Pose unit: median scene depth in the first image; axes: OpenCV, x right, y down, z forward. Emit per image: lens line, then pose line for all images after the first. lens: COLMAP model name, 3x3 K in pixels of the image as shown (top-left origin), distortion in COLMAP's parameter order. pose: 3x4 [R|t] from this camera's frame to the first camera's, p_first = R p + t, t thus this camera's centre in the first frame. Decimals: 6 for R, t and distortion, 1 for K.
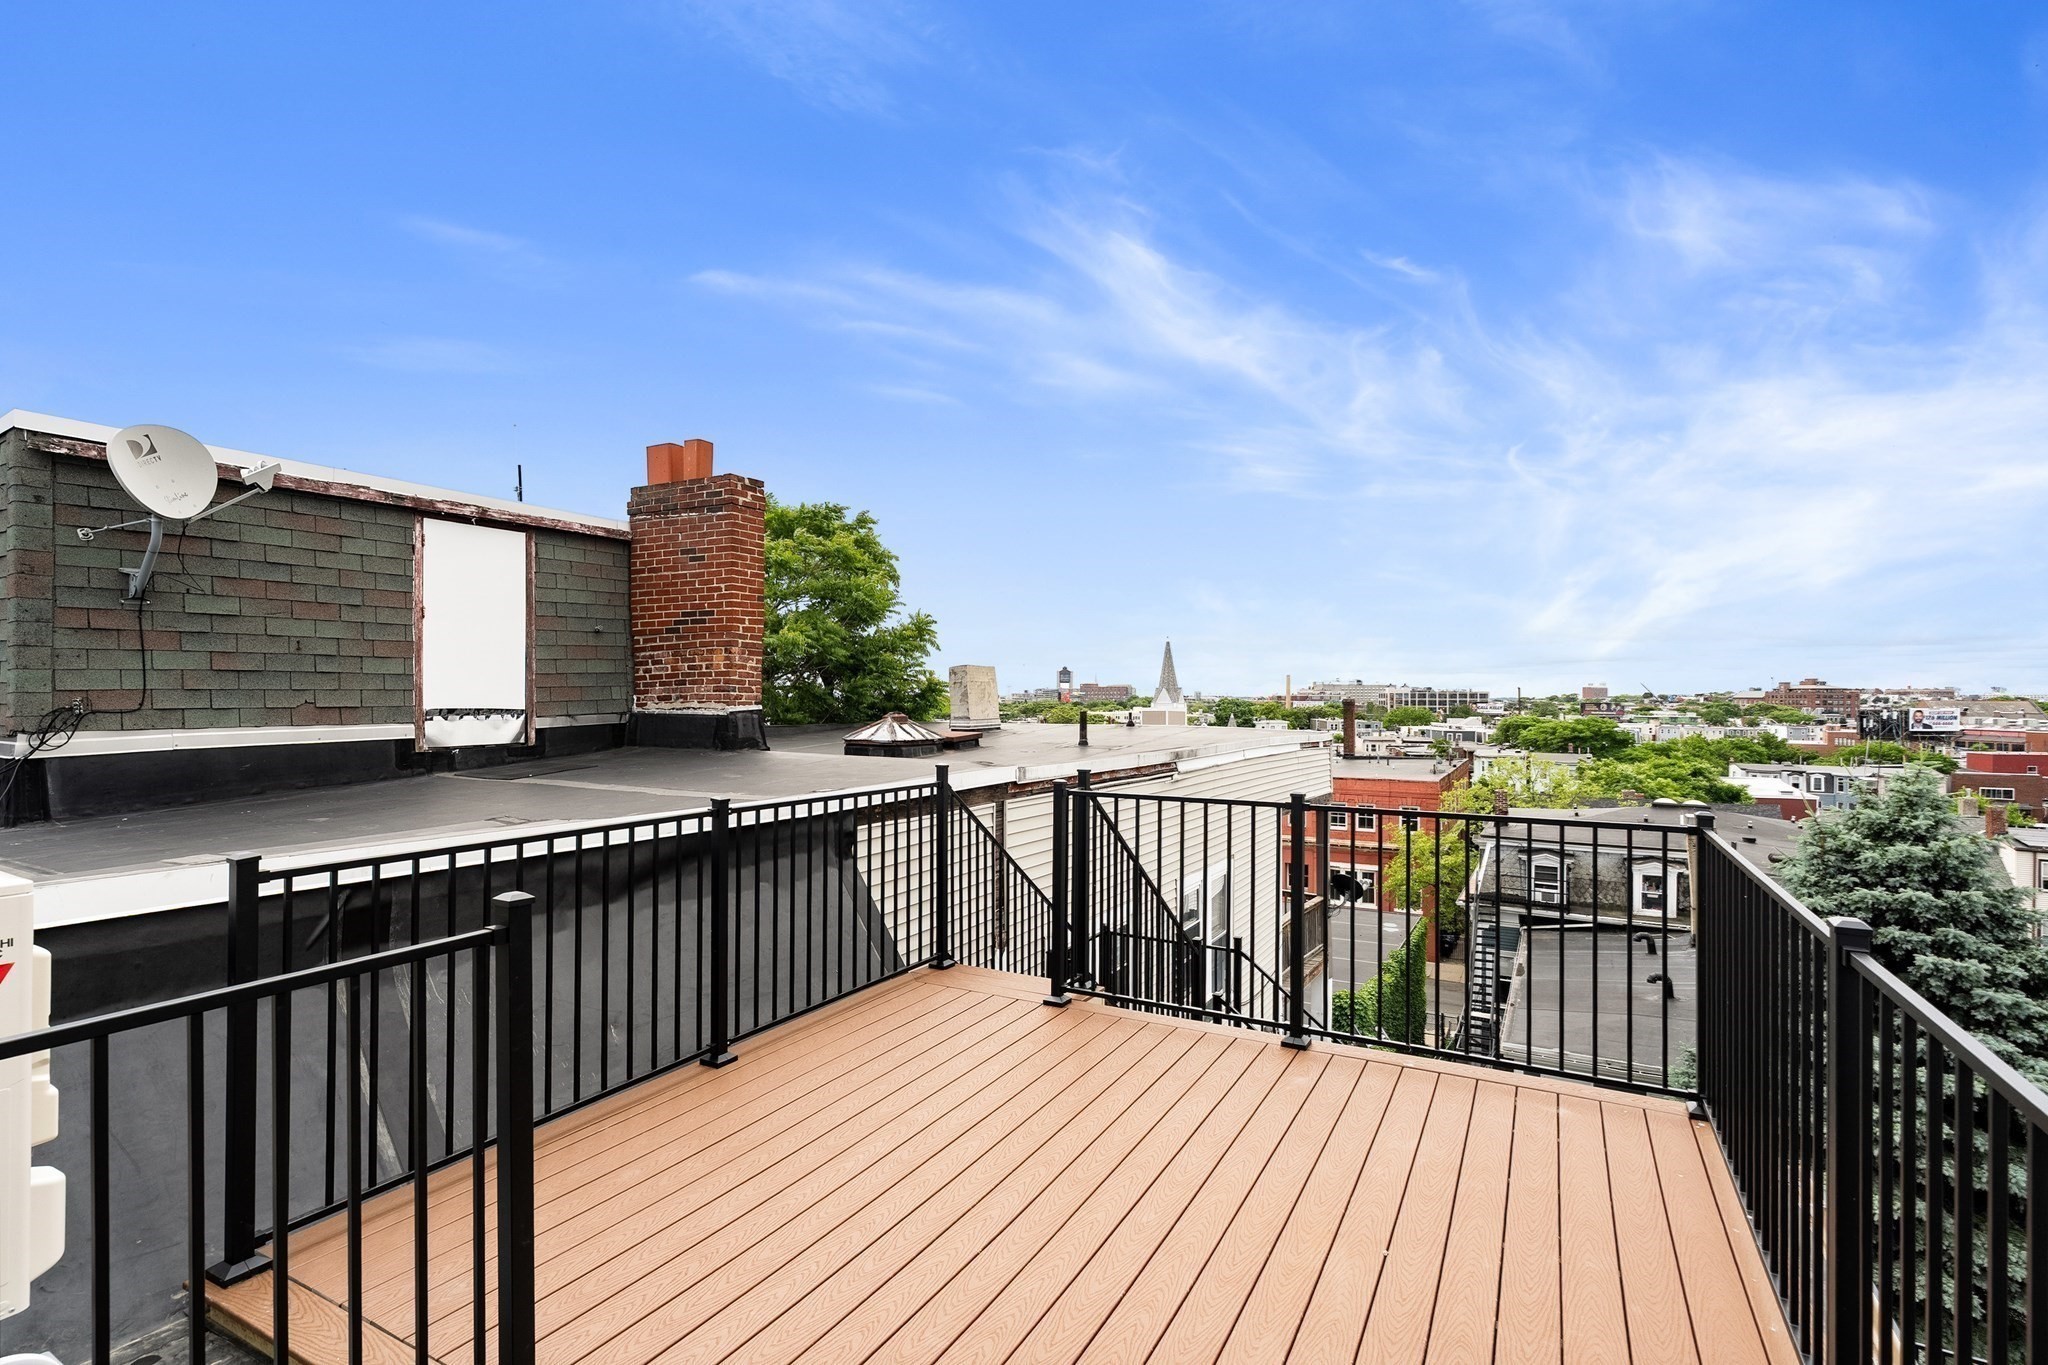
lens RADIAL K [[947.5, 0, 1022.2], [0, 947.5, 688.5], [0, 0, 1]] dist [-0.007138, 0.000998]
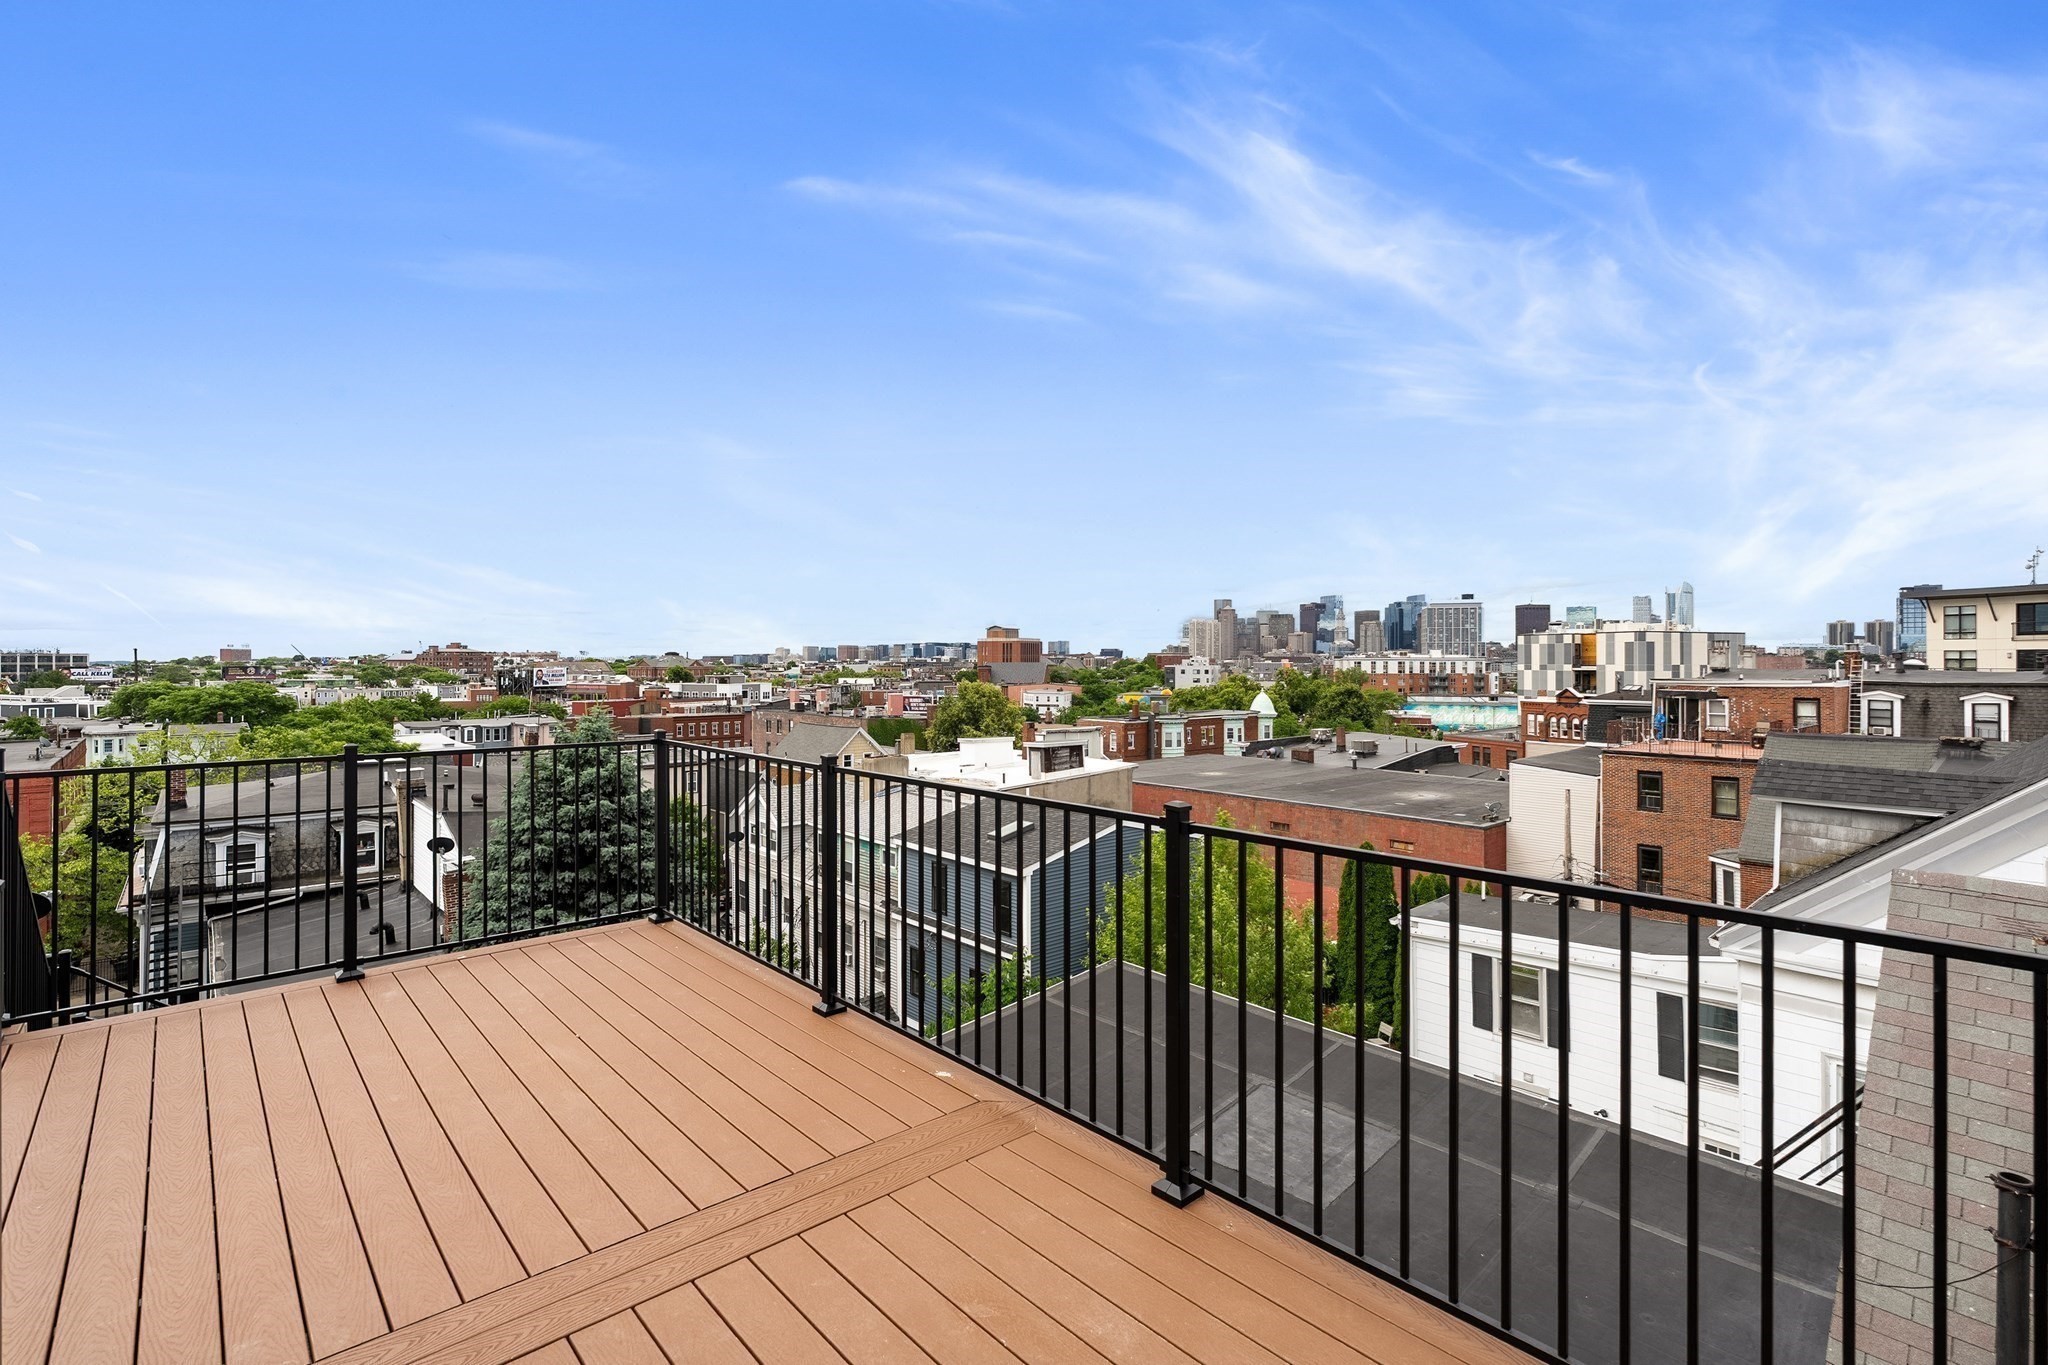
lens RADIAL K [[947.5, 0, 1032.9], [0, 947.5, 654.9], [0, 0, 1]] dist [-0.007138, 0.000998]
pose [[0.317716, 0.002235, 0.948183, -0.148688], [-0.006218, 0.999981, -0.000274, 0.001183], [-0.948165, -0.005808, 0.317724, -0.023928]]
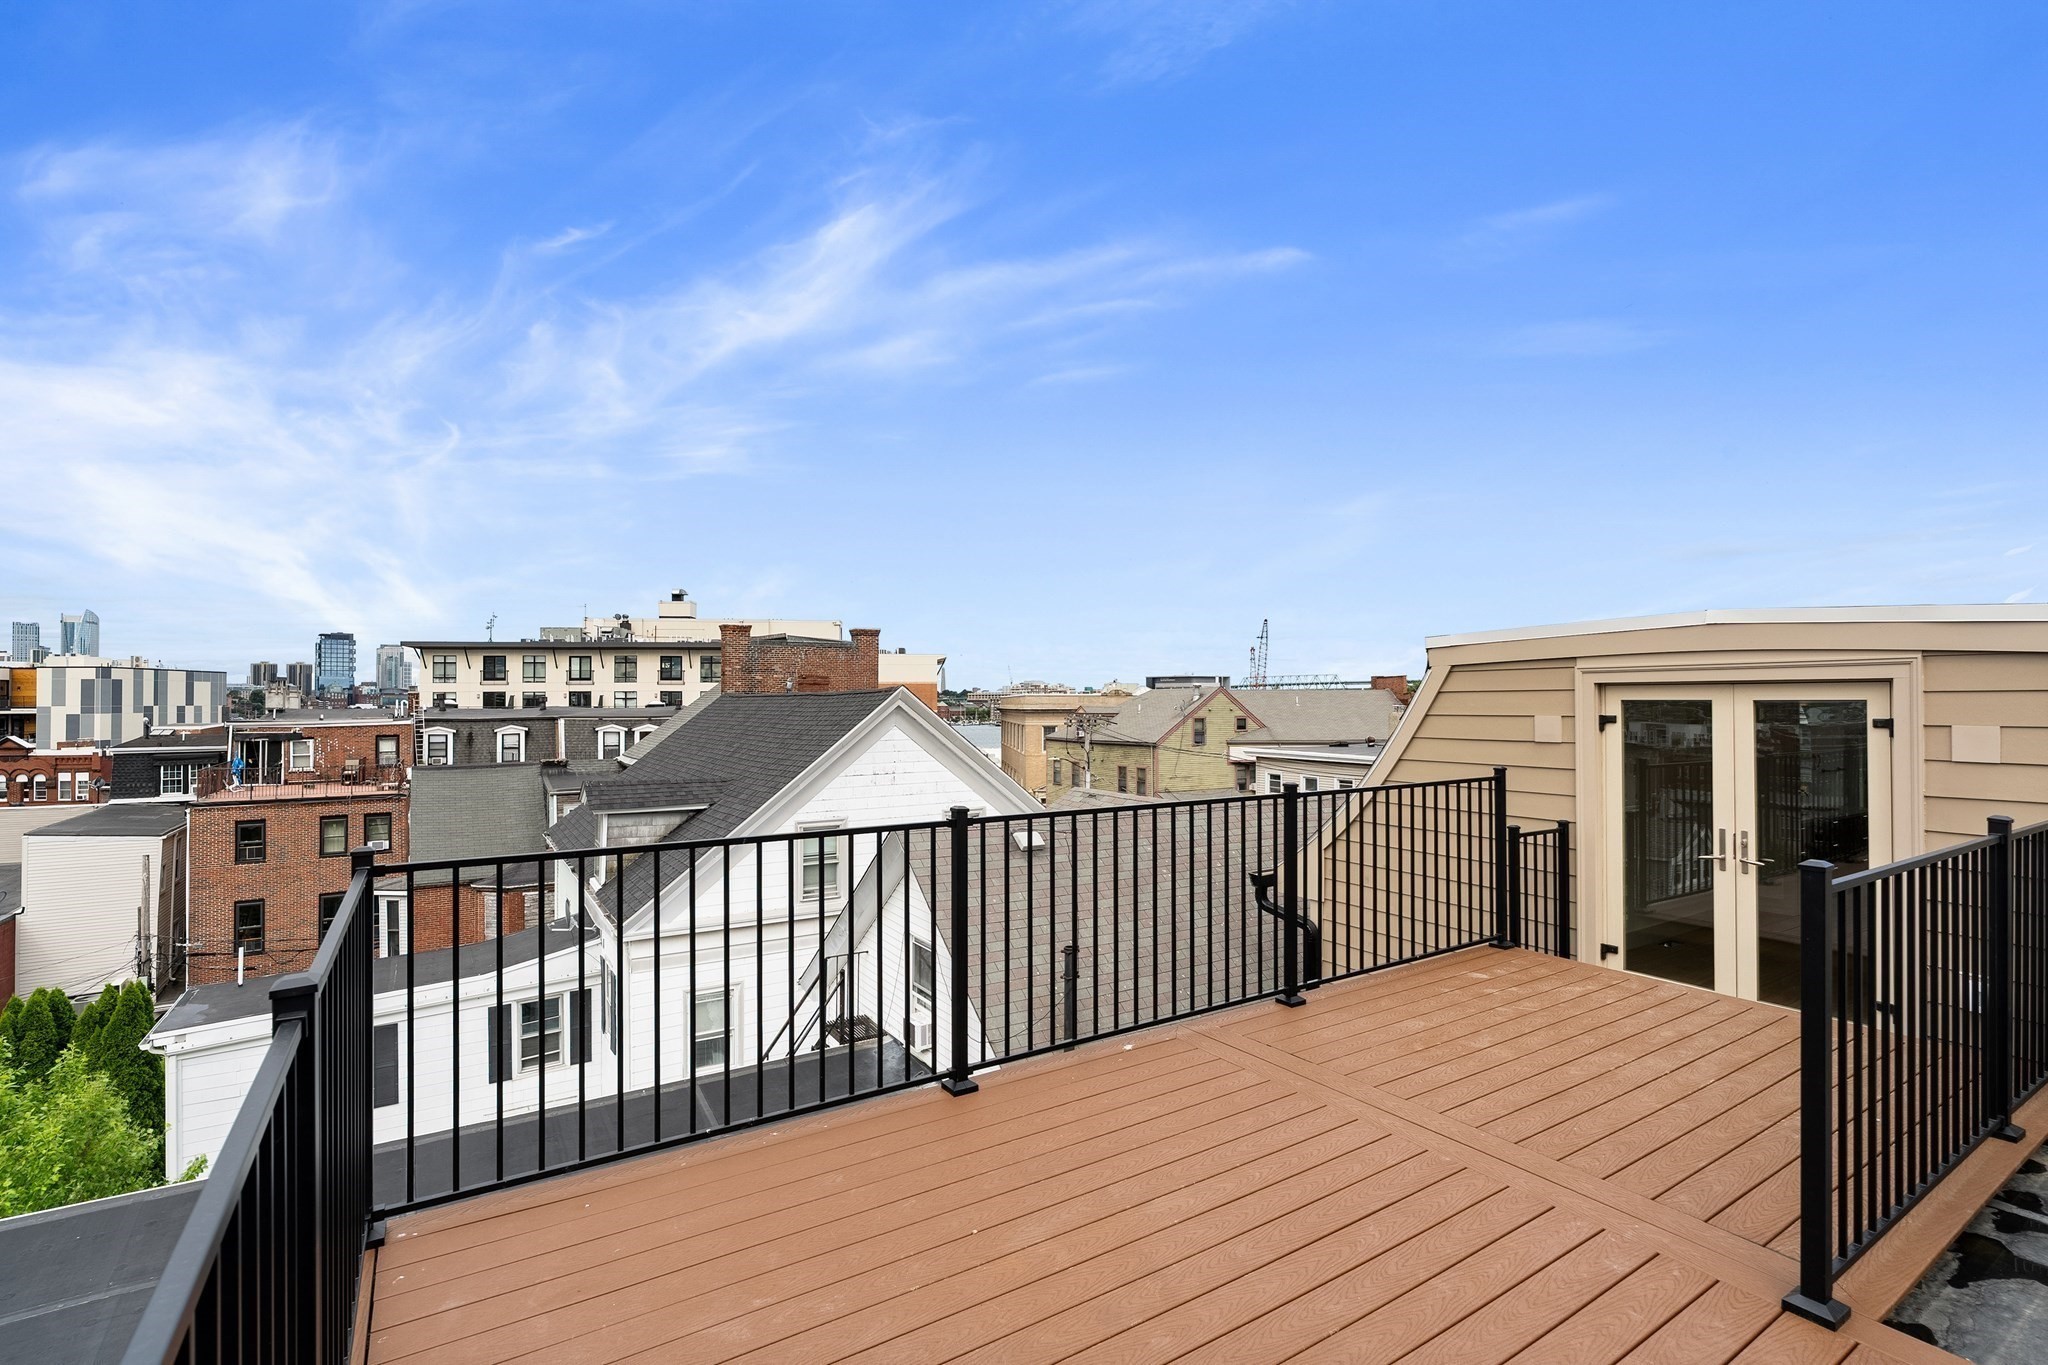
lens RADIAL K [[947.5, 0, 1019.7], [0, 947.5, 687.1], [0, 0, 1]] dist [-0.007138, 0.000998]
pose [[-0.882152, 0.004894, 0.470940, -0.023651], [-0.003359, 0.999855, -0.016683, 0.002919], [-0.470953, -0.016299, -0.882007, 0.383444]]
